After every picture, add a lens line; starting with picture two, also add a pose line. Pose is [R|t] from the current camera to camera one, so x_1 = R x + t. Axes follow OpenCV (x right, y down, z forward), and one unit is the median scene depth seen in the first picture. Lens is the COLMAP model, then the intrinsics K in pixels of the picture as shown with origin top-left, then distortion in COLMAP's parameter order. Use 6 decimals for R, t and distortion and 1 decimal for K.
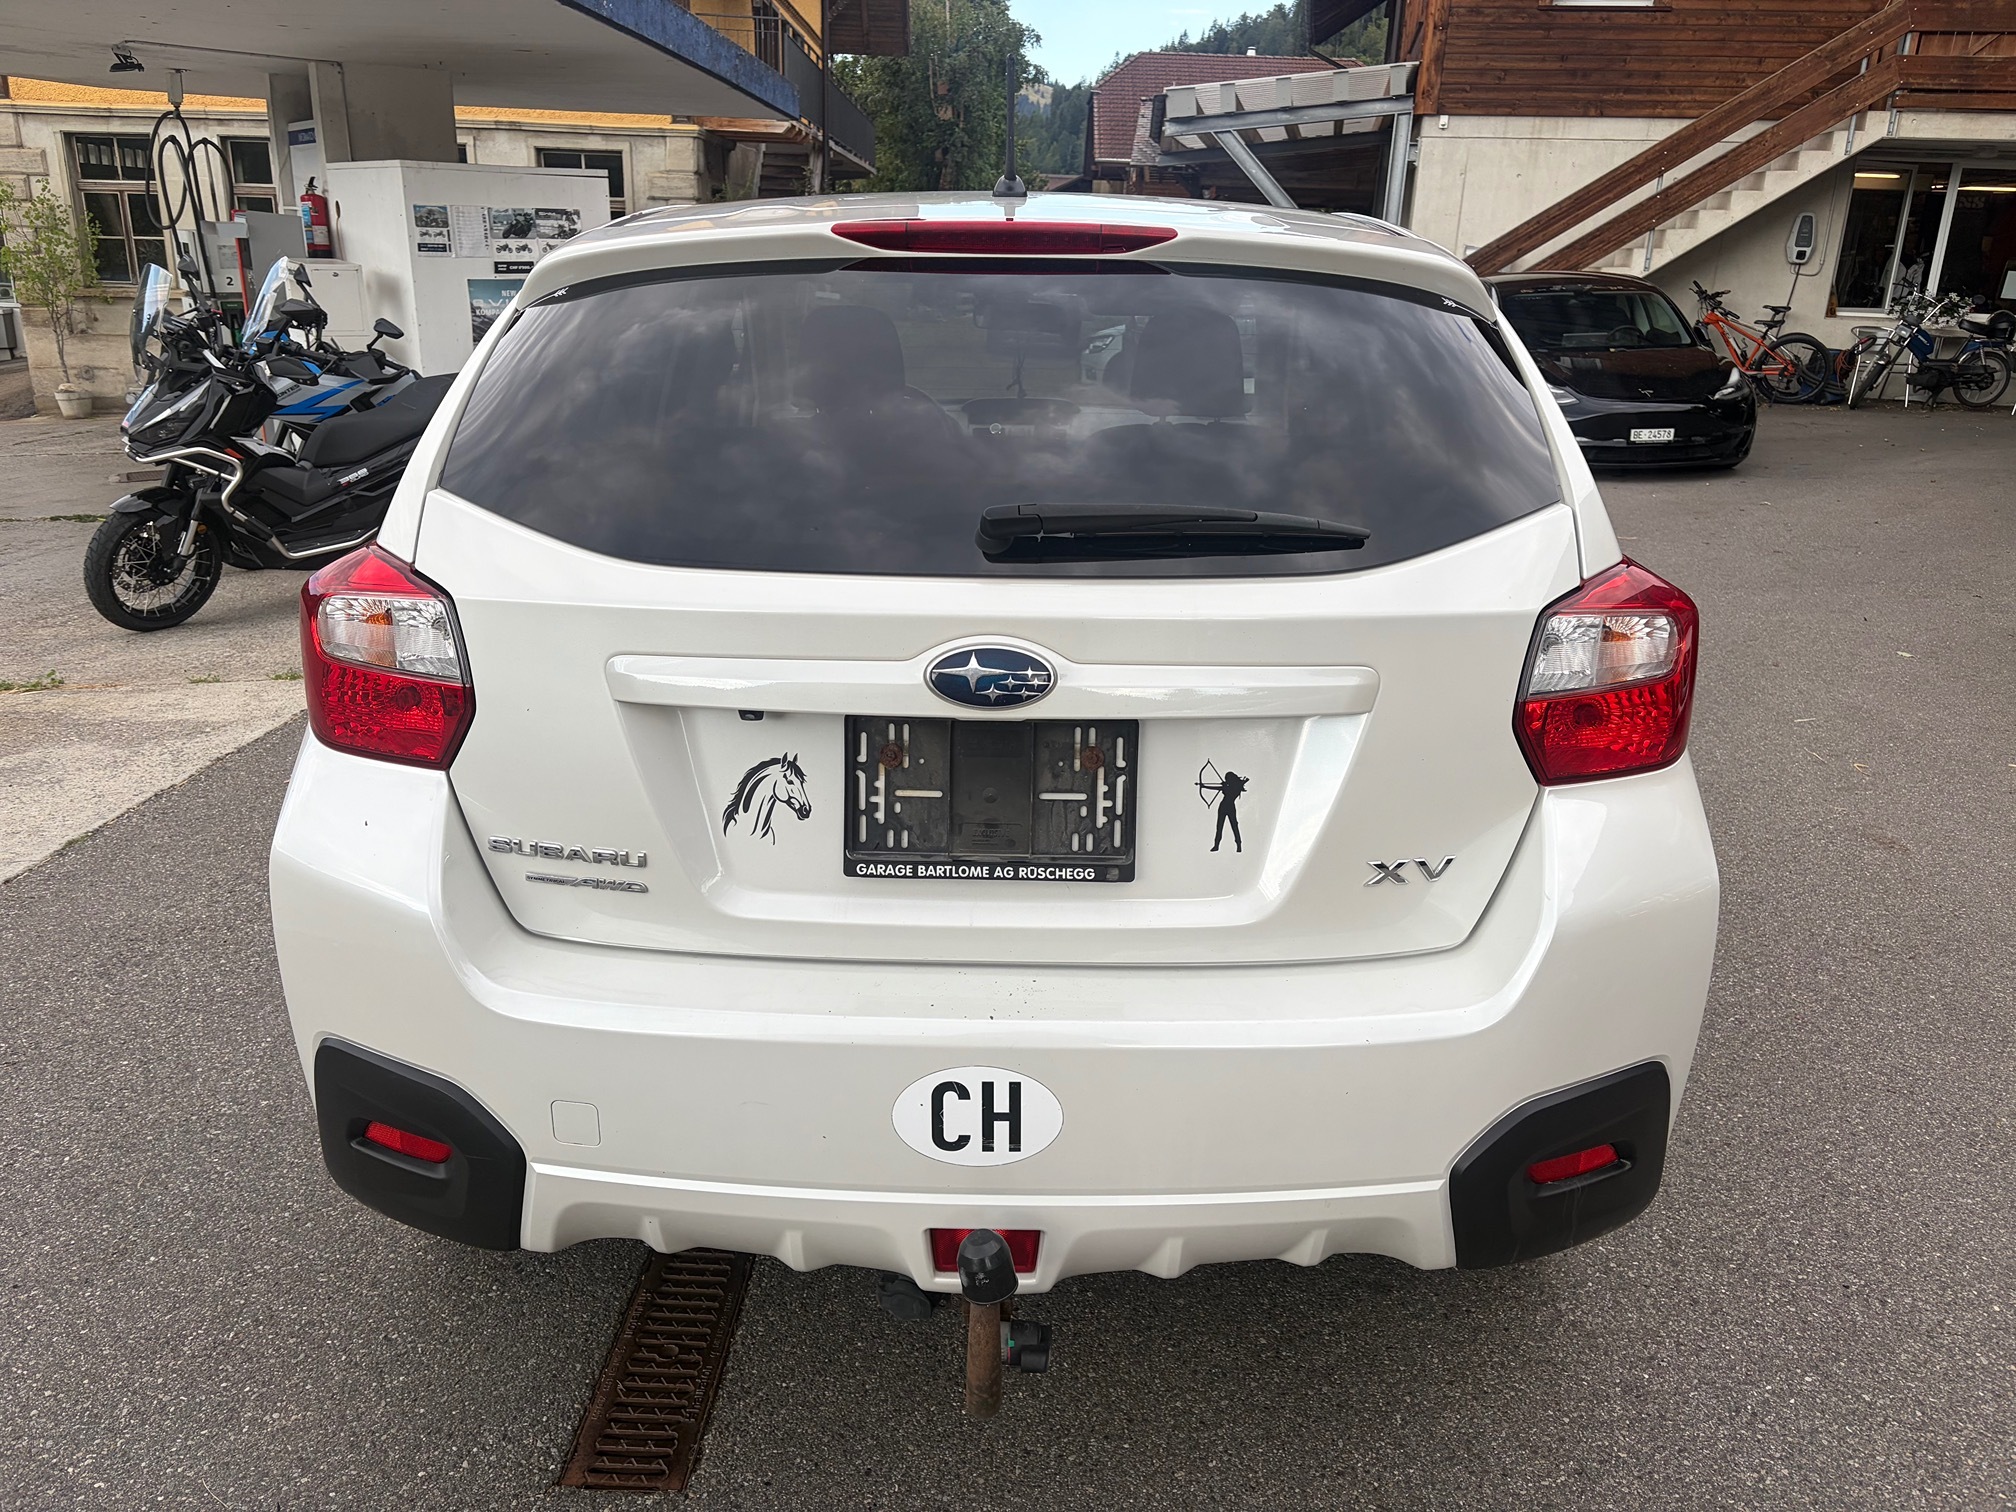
lens RADIAL K [[1547.9, 0, 1000.5], [0, 1547.9, 757.1], [0, 0, 1]] dist [0.059931, -0.066357]
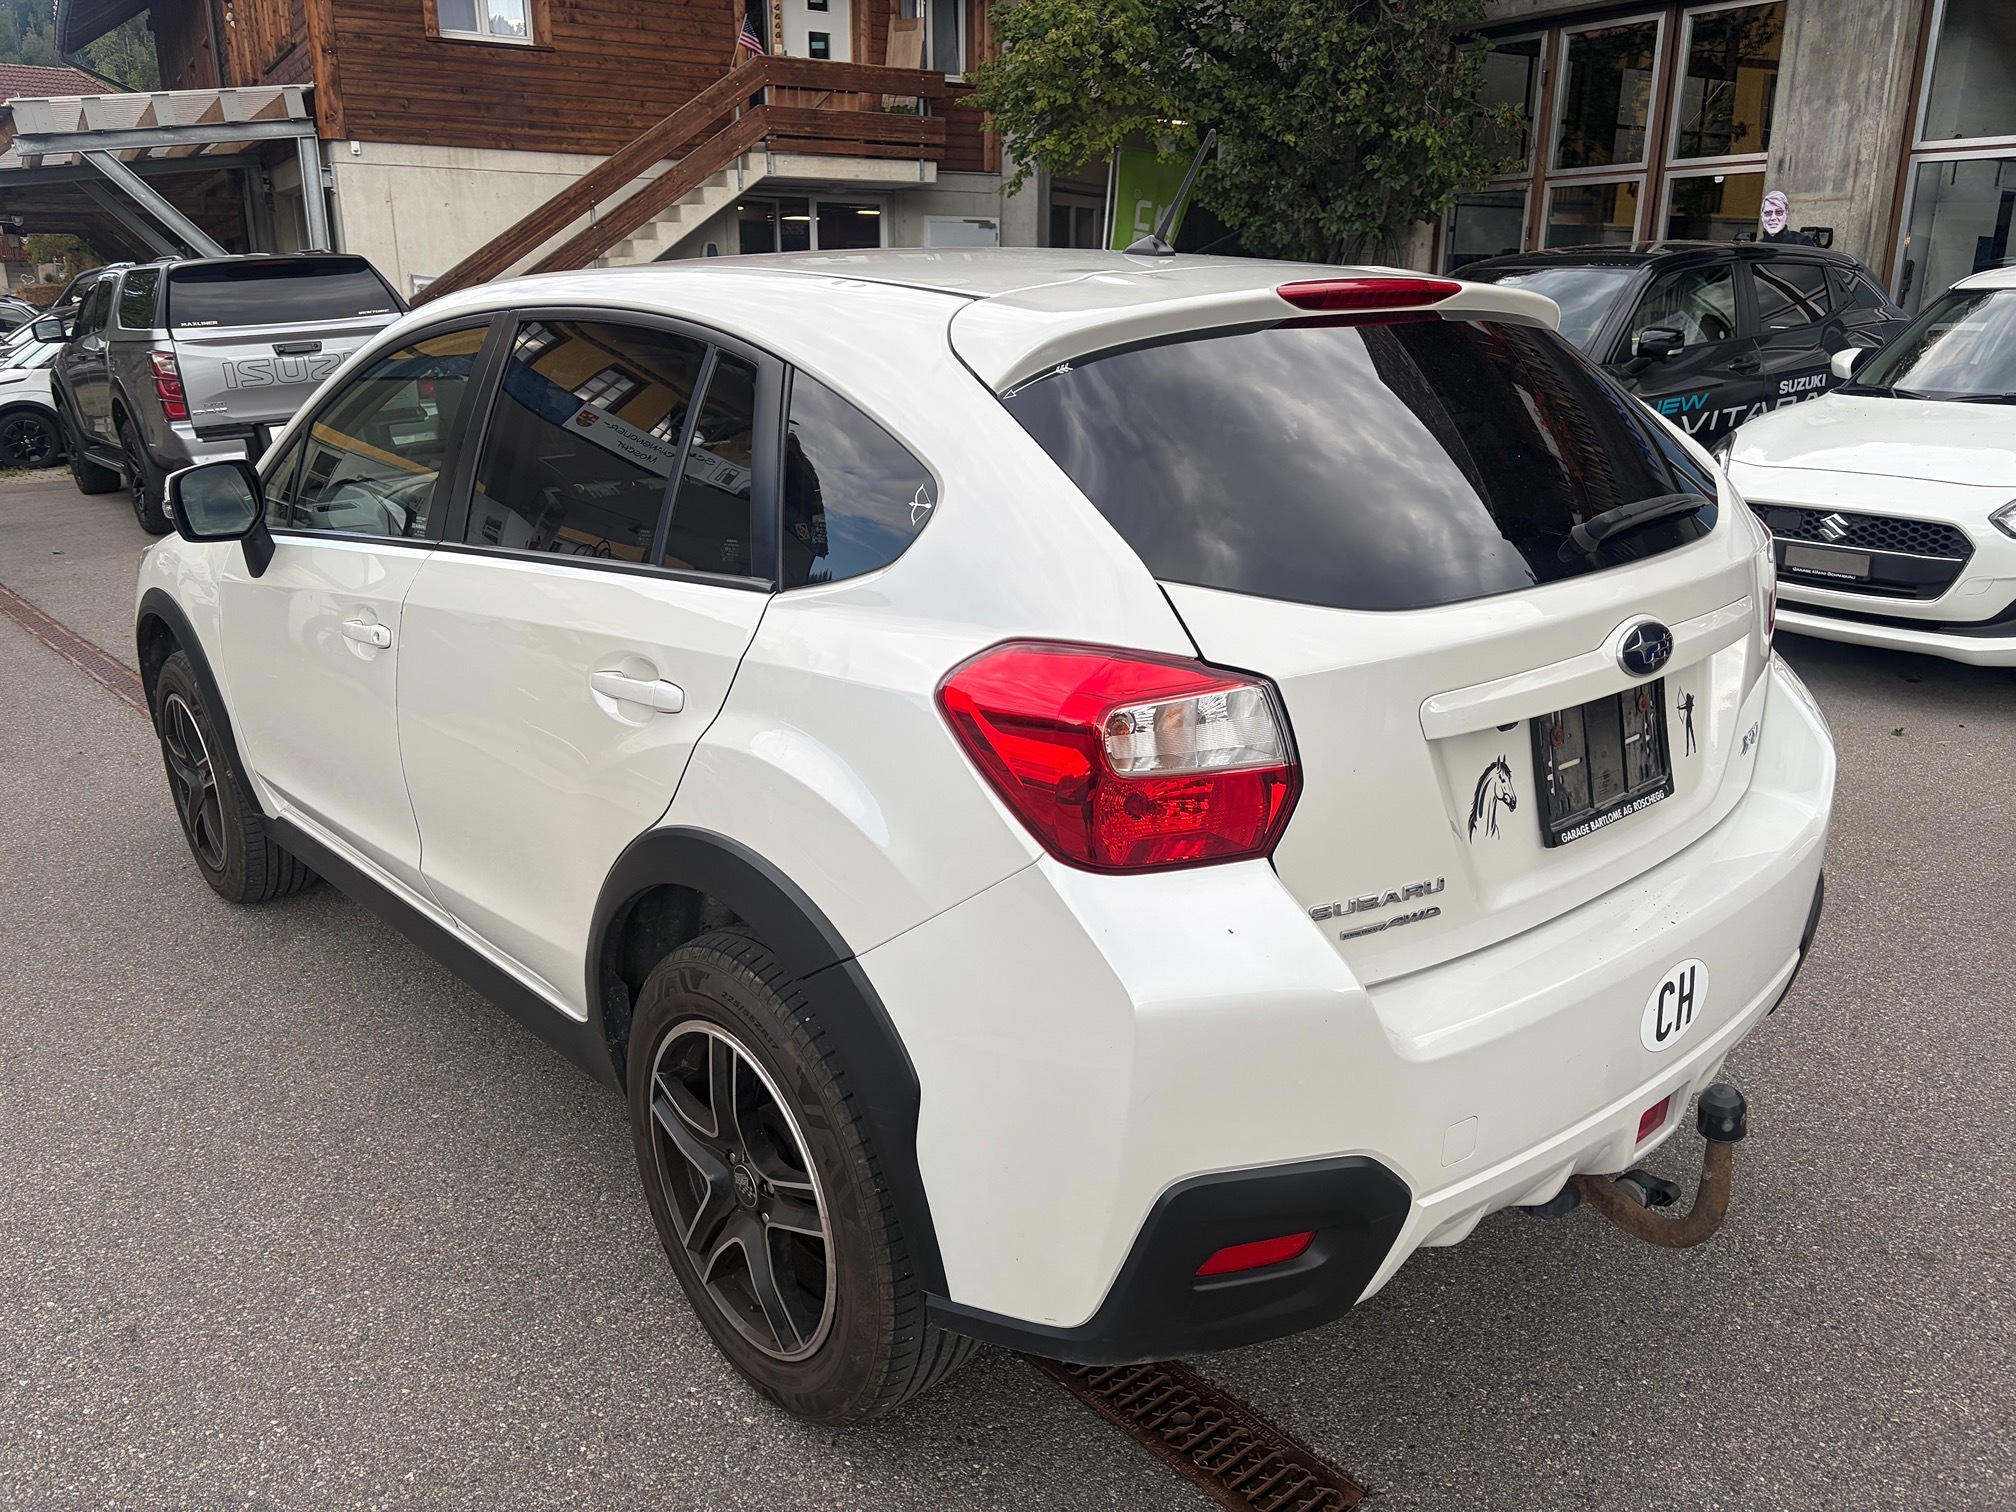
lens RADIAL K [[1547.9, 0, 1009.7], [0, 1547.9, 755.7], [0, 0, 1]] dist [0.059931, -0.066357]
pose [[0.736174, -0.222196, 0.639278, -0.133117], [0.231328, 0.970292, 0.070858, -0.019575], [-0.636031, 0.095719, 0.765704, 0.042990]]
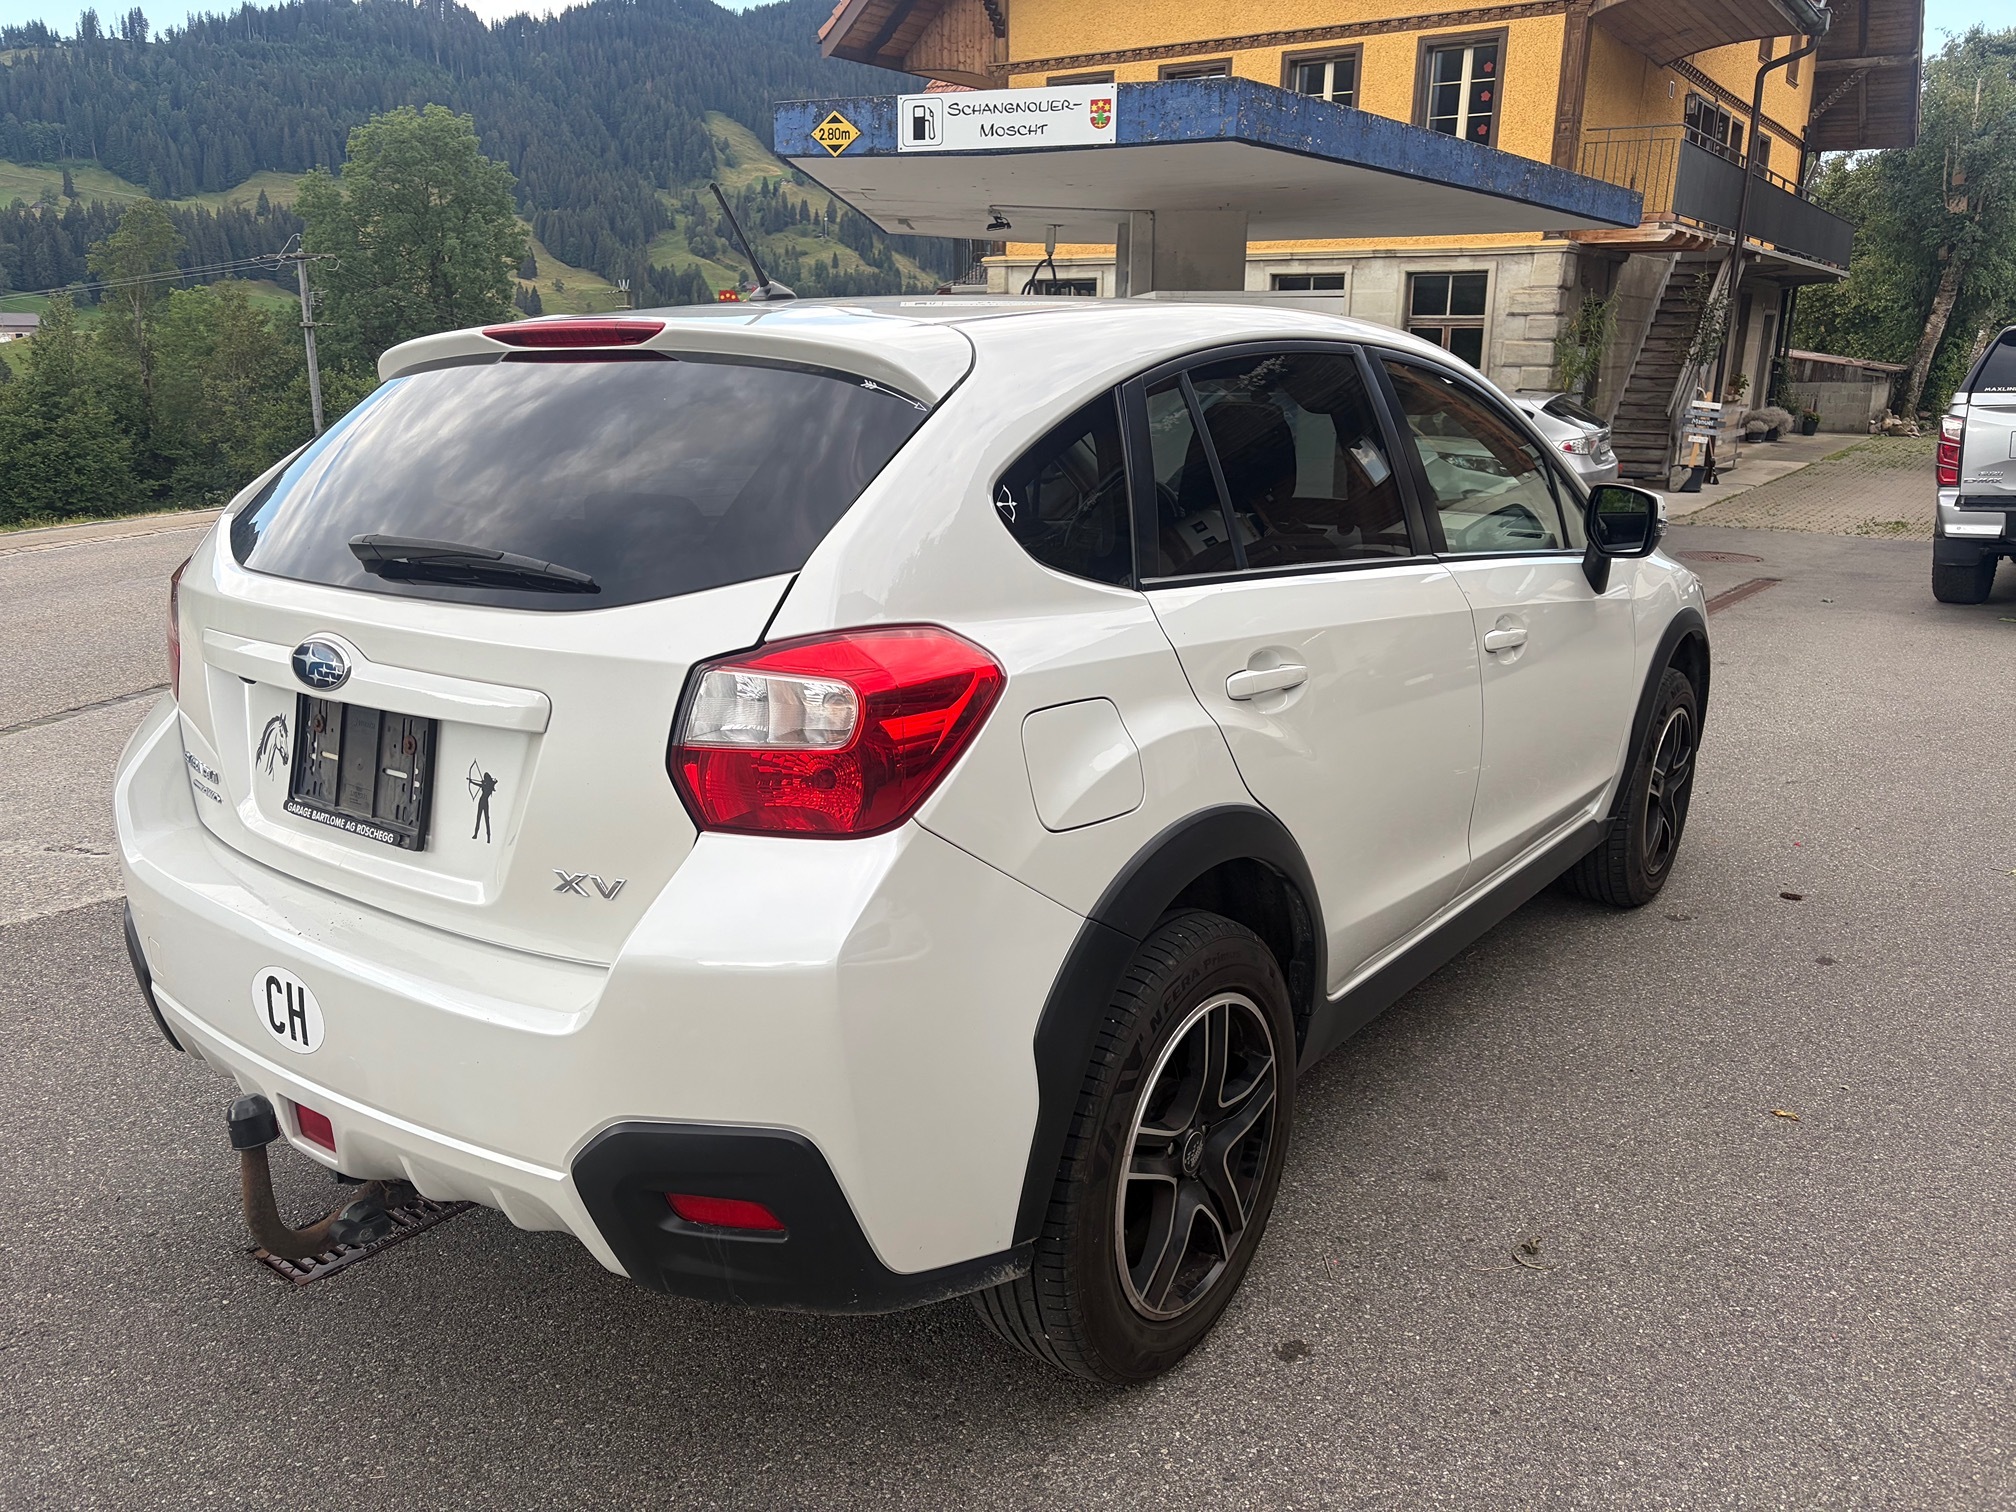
lens RADIAL K [[1547.9, 0, 1009.0], [0, 1547.9, 758.4], [0, 0, 1]] dist [0.059931, -0.066357]
pose [[0.806401, 0.131756, -0.576505, 0.135973], [-0.172075, 0.984960, -0.015589, -0.006035], [0.565781, 0.111774, 0.816945, 0.031035]]
